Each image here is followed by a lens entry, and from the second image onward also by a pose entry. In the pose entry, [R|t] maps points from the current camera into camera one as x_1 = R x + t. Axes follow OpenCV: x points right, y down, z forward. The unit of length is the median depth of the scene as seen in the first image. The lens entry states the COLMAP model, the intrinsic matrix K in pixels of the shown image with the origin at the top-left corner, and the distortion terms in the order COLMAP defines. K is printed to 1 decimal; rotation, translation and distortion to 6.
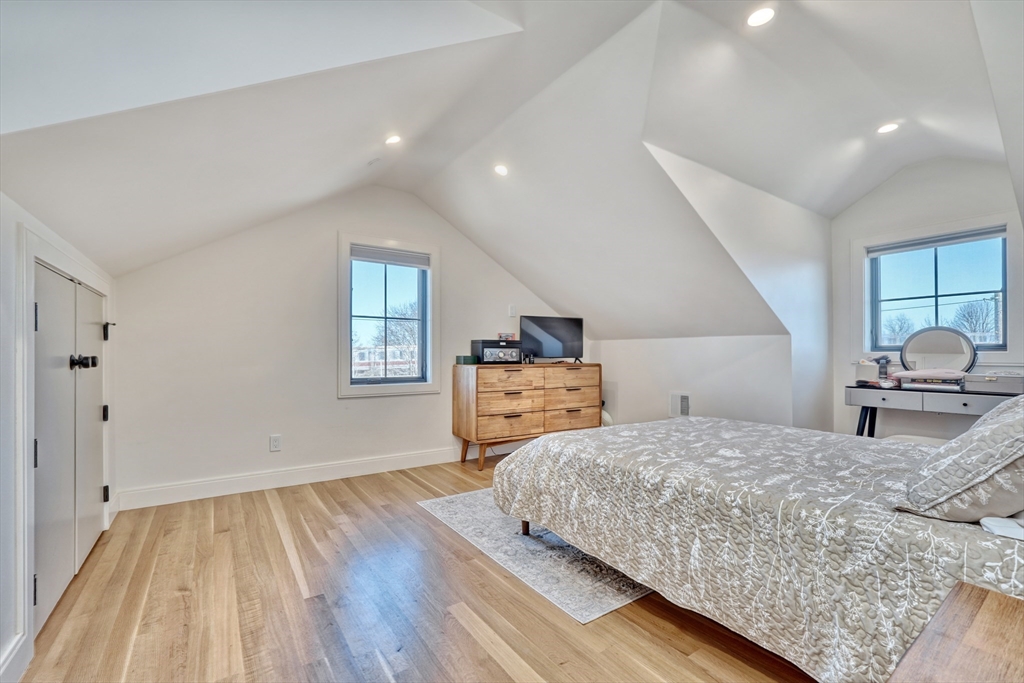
lens RADIAL K [[440.7, 0, 512.4], [0, 440.7, 348.1], [0, 0, 1]] dist [-0.017118, 0.005325]
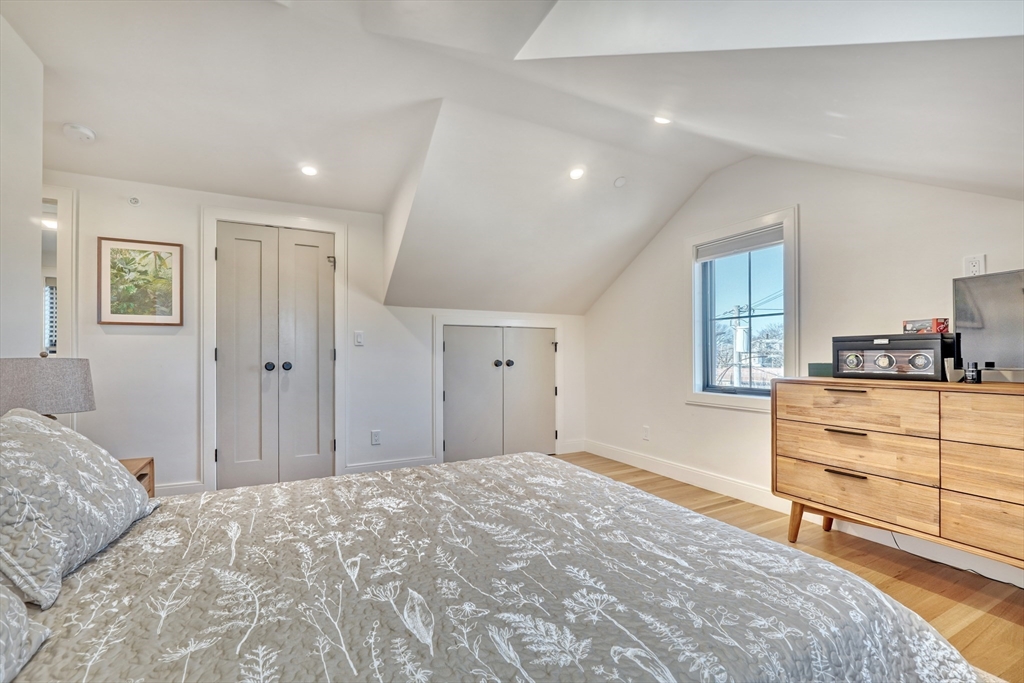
lens RADIAL K [[440.7, 0, 501.5], [0, 440.7, 357.8], [0, 0, 1]] dist [-0.017118, 0.005325]
pose [[-0.136768, 0.003262, -0.990598, 0.973941], [0.016595, 0.999862, 0.001002, 0.003129], [0.990464, -0.016302, -0.136803, 1.063159]]
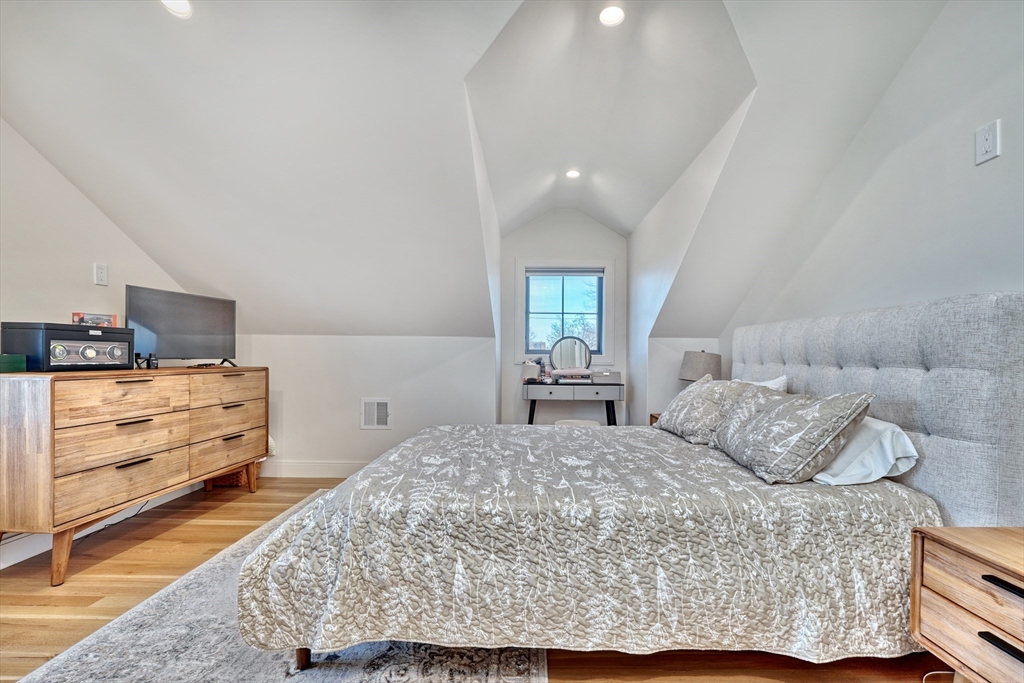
lens RADIAL K [[440.7, 0, 527.0], [0, 440.7, 361.1], [0, 0, 1]] dist [-0.017118, 0.005325]
pose [[0.564550, -0.003822, 0.825390, -0.281614], [-0.020391, 0.999620, 0.018575, 0.007427], [-0.825147, -0.027317, 0.564258, 0.459512]]
